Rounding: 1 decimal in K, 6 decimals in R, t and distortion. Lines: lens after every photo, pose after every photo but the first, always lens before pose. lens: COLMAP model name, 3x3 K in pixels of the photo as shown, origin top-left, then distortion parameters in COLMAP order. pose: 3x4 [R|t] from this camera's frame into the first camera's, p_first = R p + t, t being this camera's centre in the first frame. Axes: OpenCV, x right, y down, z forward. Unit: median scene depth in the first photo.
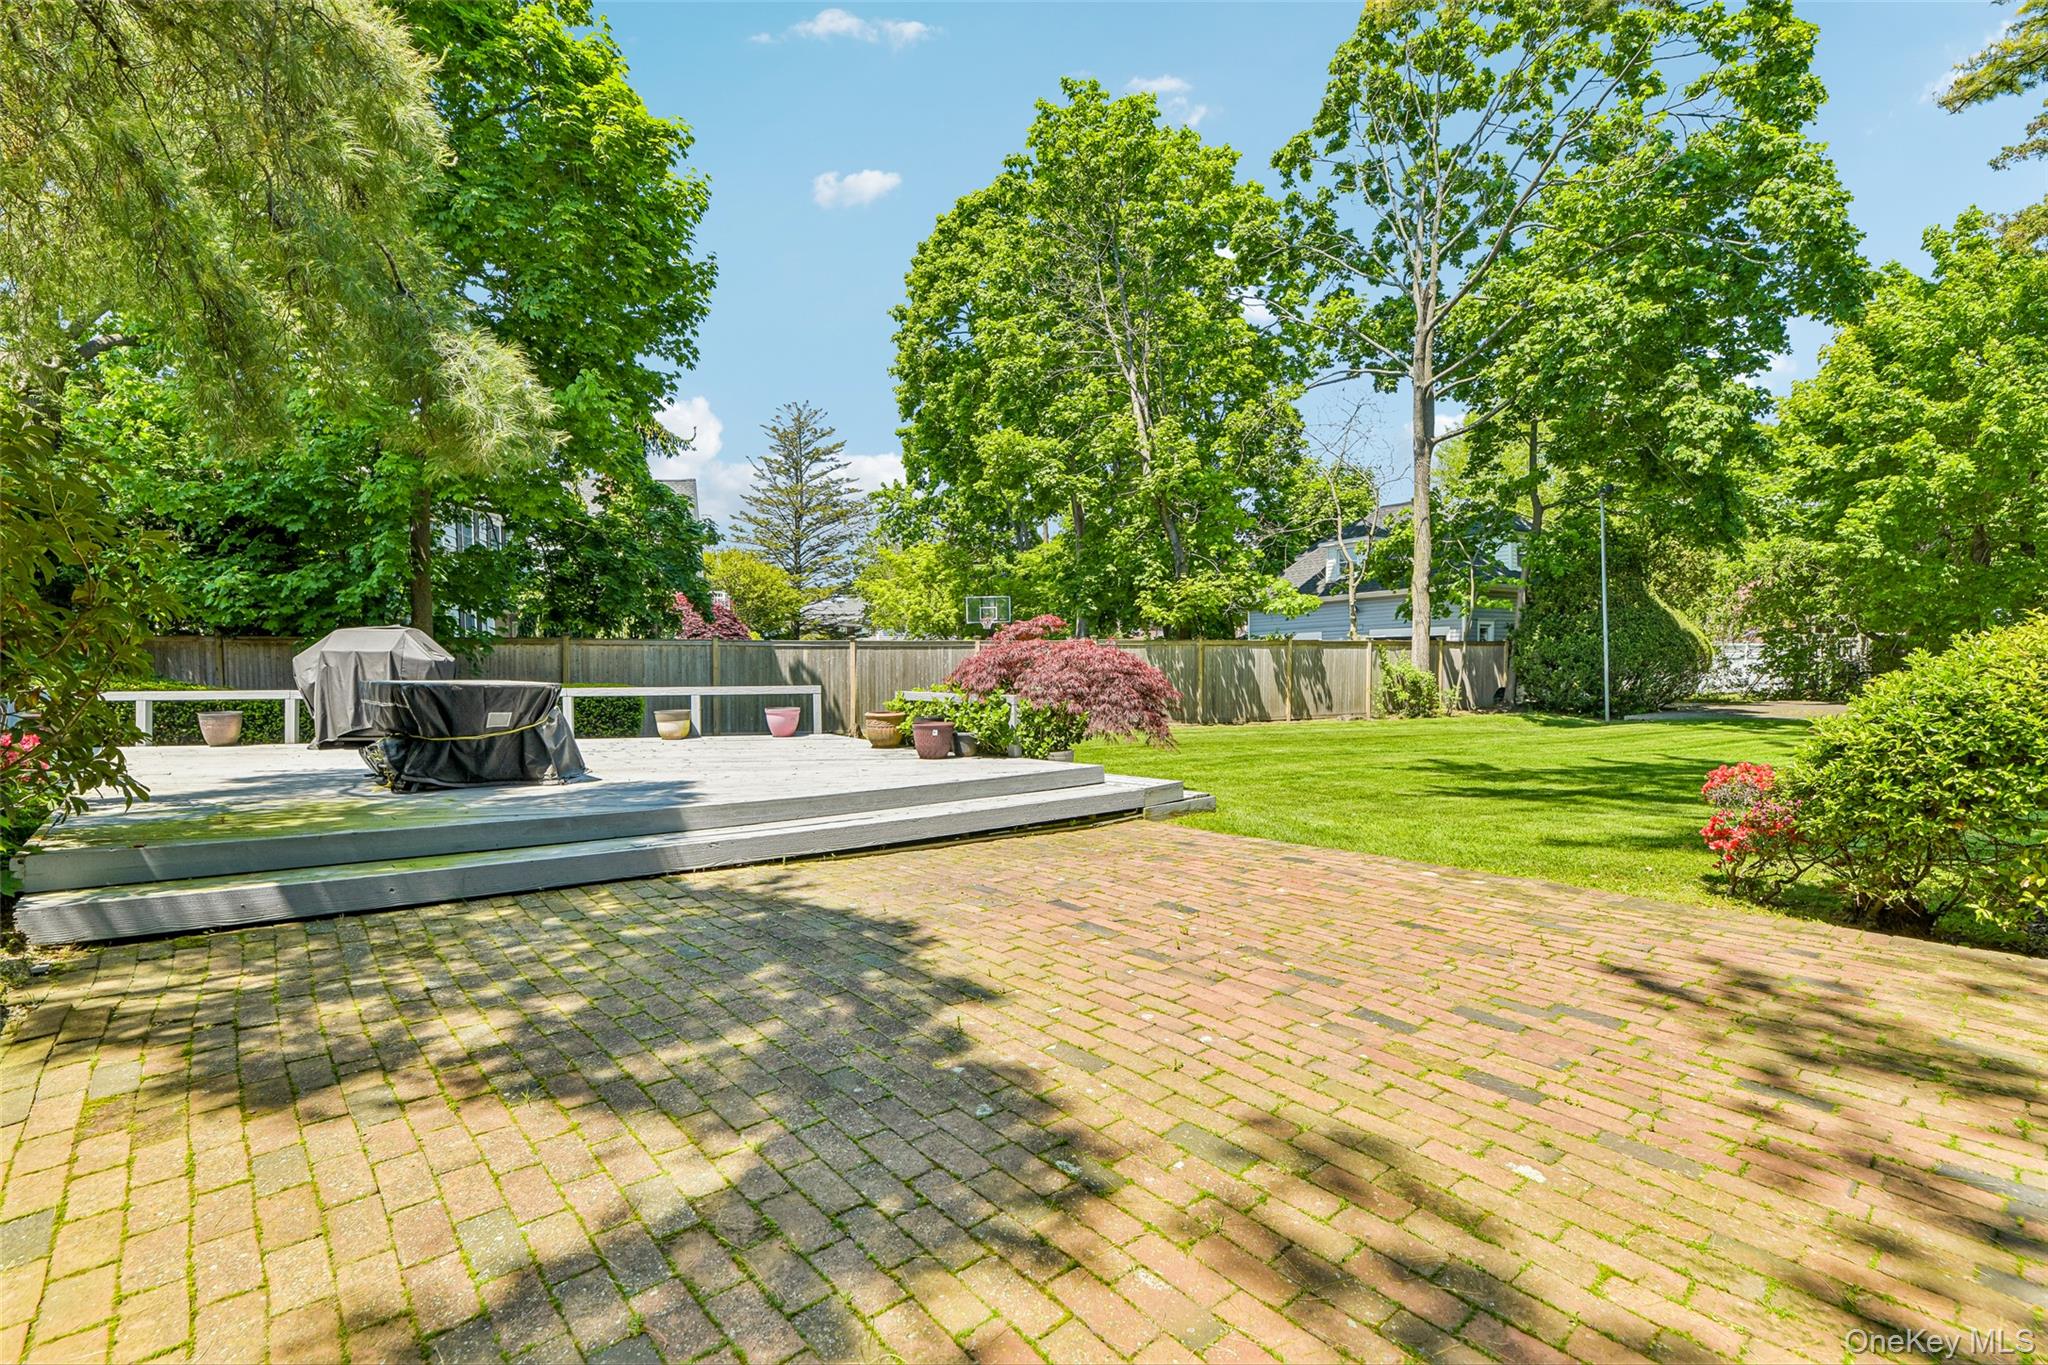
lens RADIAL K [[938.3, 0, 1025.4], [0, 938.3, 684.7], [0, 0, 1]] dist [0.013032, -0.003491]
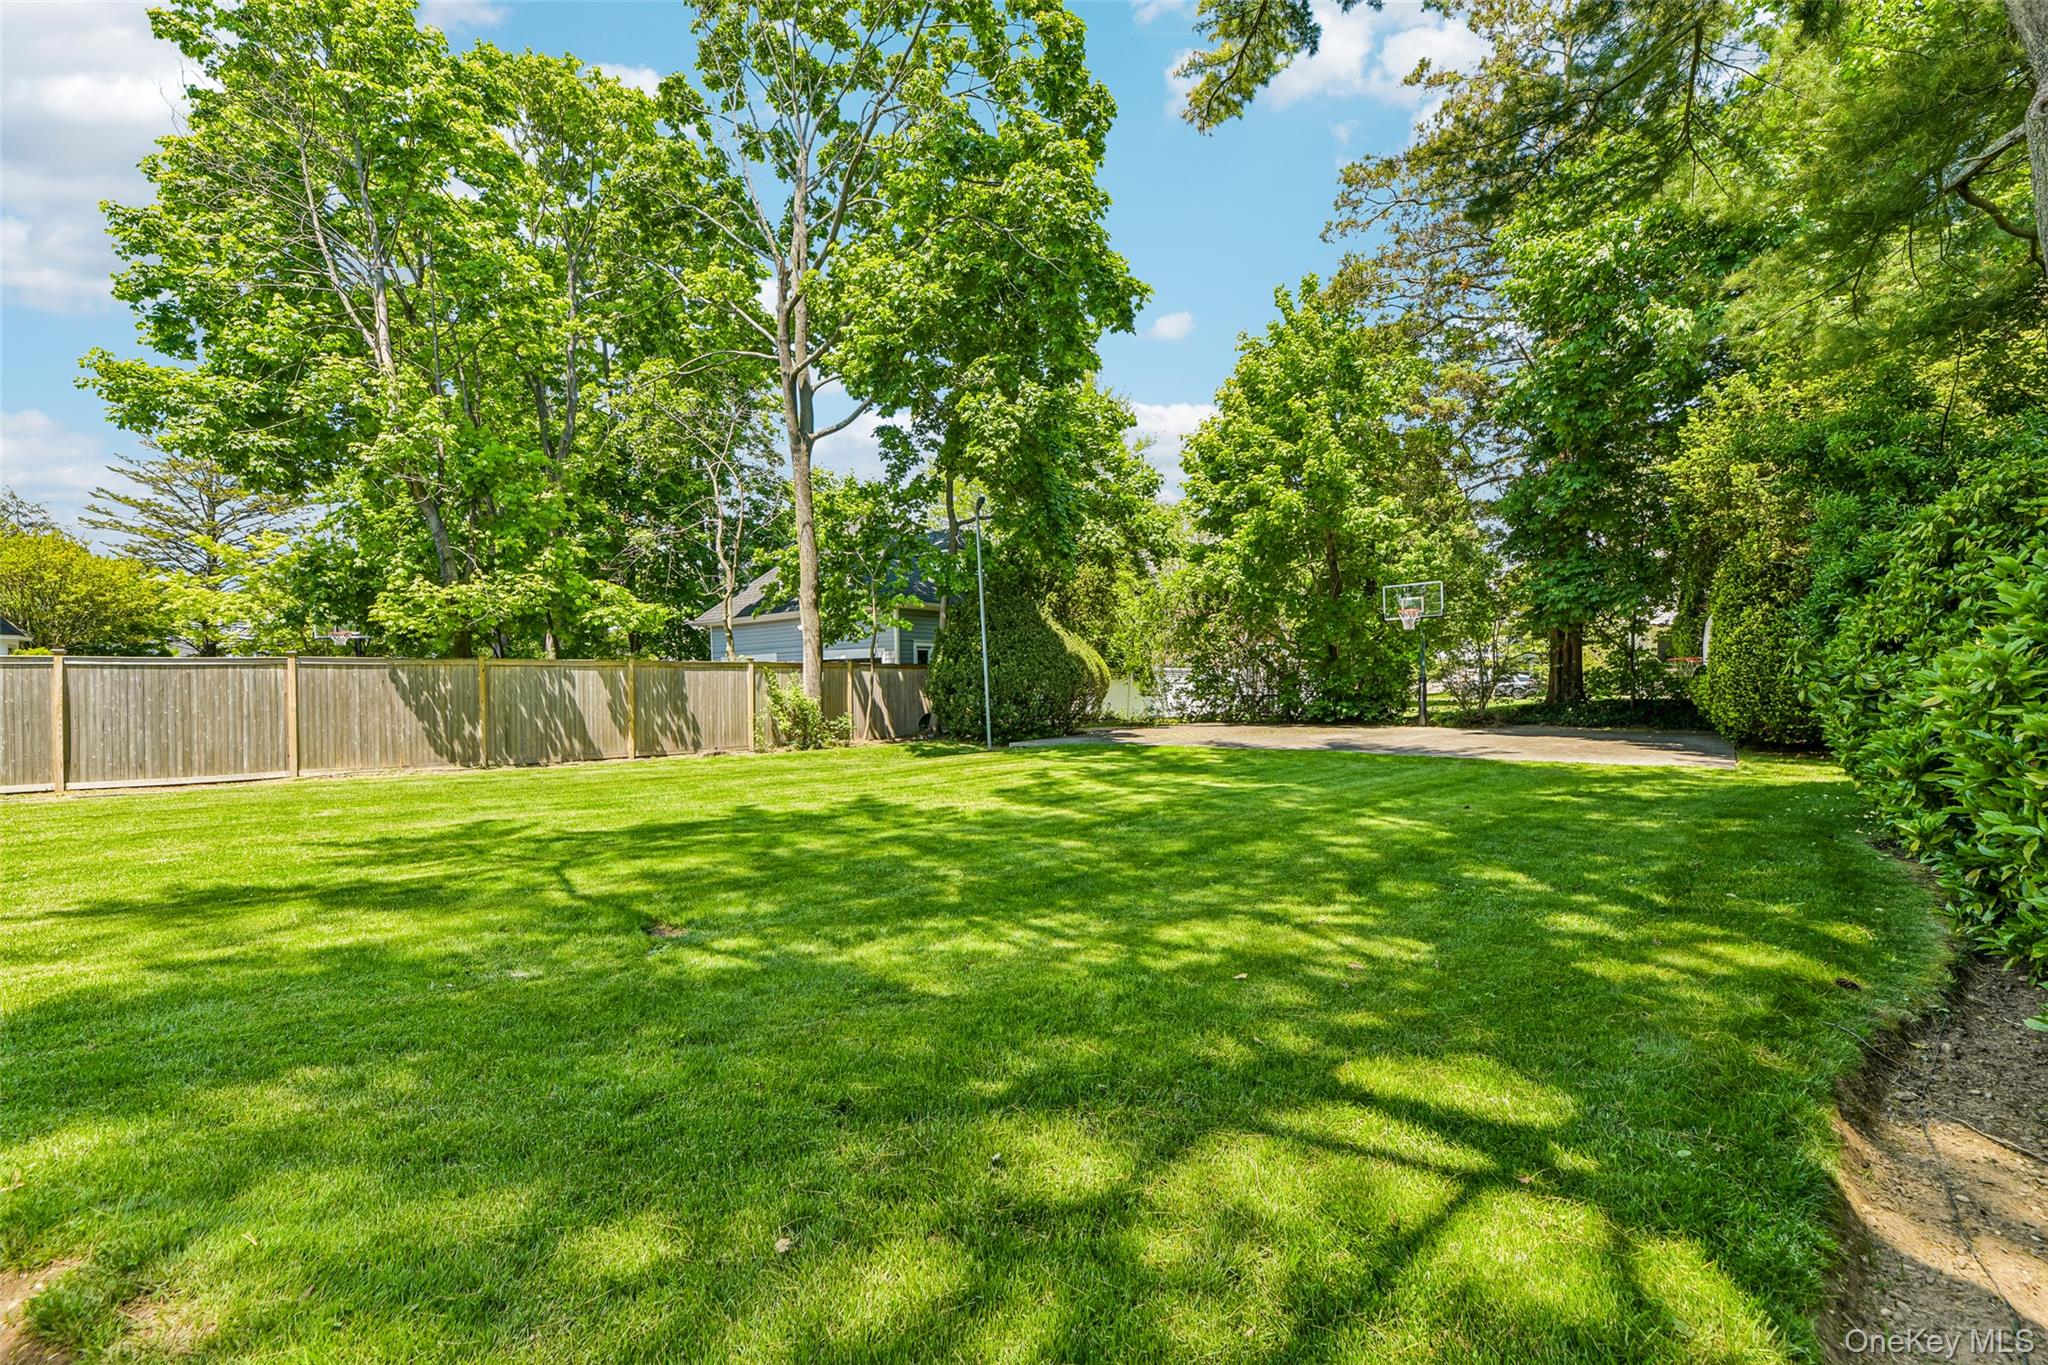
lens RADIAL K [[938.3, 0, 1008.7], [0, 938.3, 680.4], [0, 0, 1]] dist [0.013032, -0.003491]
pose [[0.945684, -0.000483, 0.325087, 0.311098], [0.010587, 0.999514, -0.029311, -0.002372], [-0.324915, 0.031160, 0.945230, 0.104997]]
